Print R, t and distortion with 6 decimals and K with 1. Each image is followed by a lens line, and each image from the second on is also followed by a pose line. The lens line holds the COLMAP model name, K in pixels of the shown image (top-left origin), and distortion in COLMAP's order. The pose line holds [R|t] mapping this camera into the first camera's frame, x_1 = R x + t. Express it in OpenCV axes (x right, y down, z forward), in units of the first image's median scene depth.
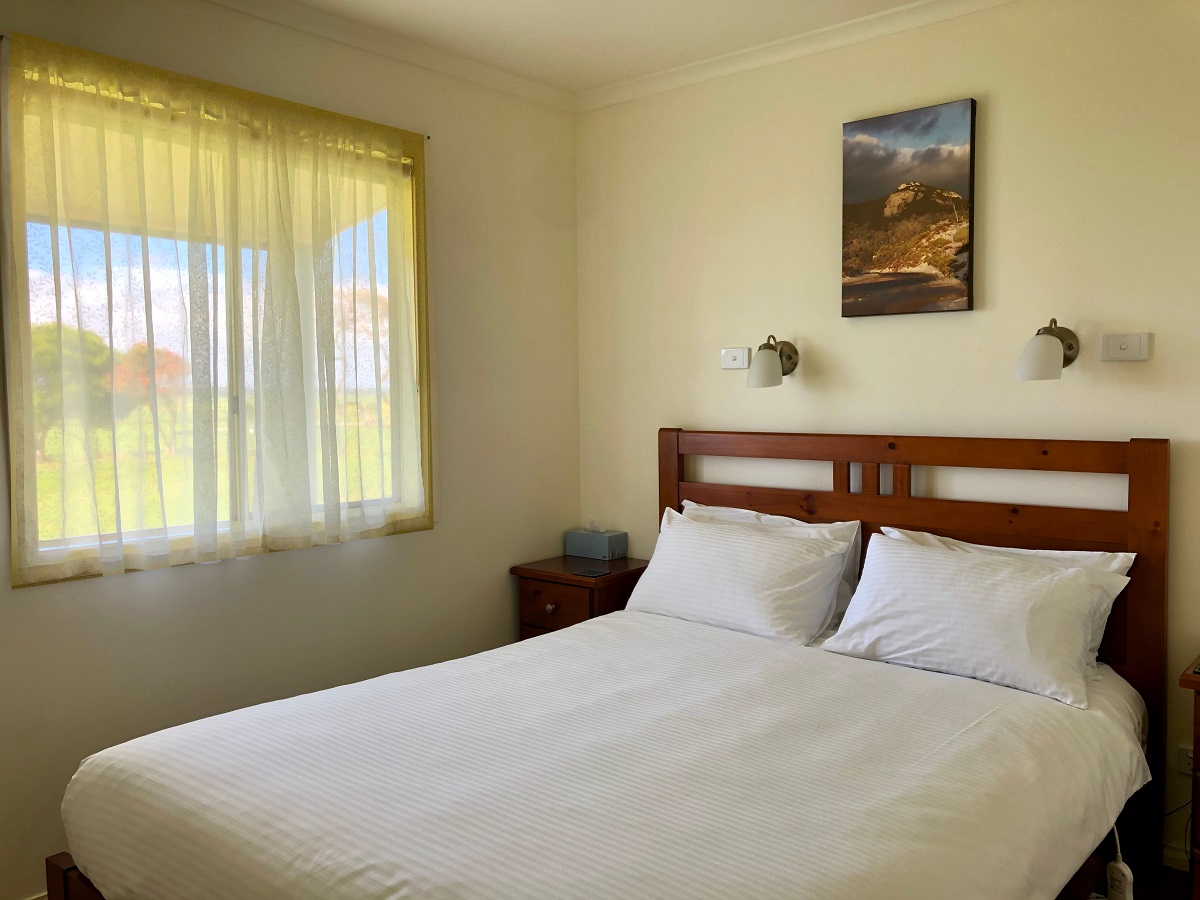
lens RADIAL K [[987.0, 0, 596.7], [0, 987.0, 446.5], [0, 0, 1]] dist [0.007500, -0.008059]
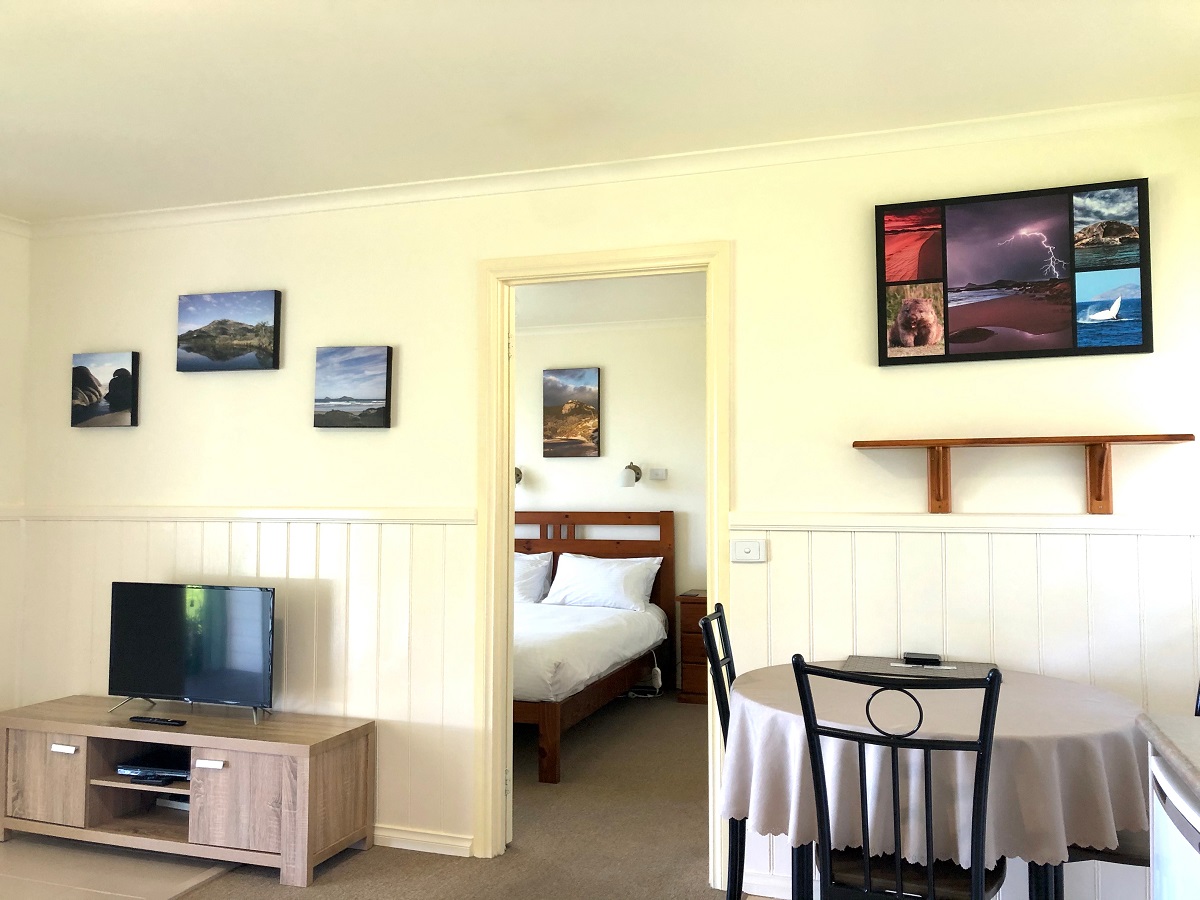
lens RADIAL K [[987.0, 0, 600.1], [0, 987.0, 446.5], [0, 0, 1]] dist [0.007500, -0.008059]
pose [[0.928146, 0.024449, 0.371412, -0.472246], [0.015718, 0.994376, -0.104734, 0.079132], [-0.371884, 0.103046, 0.922542, -1.120312]]
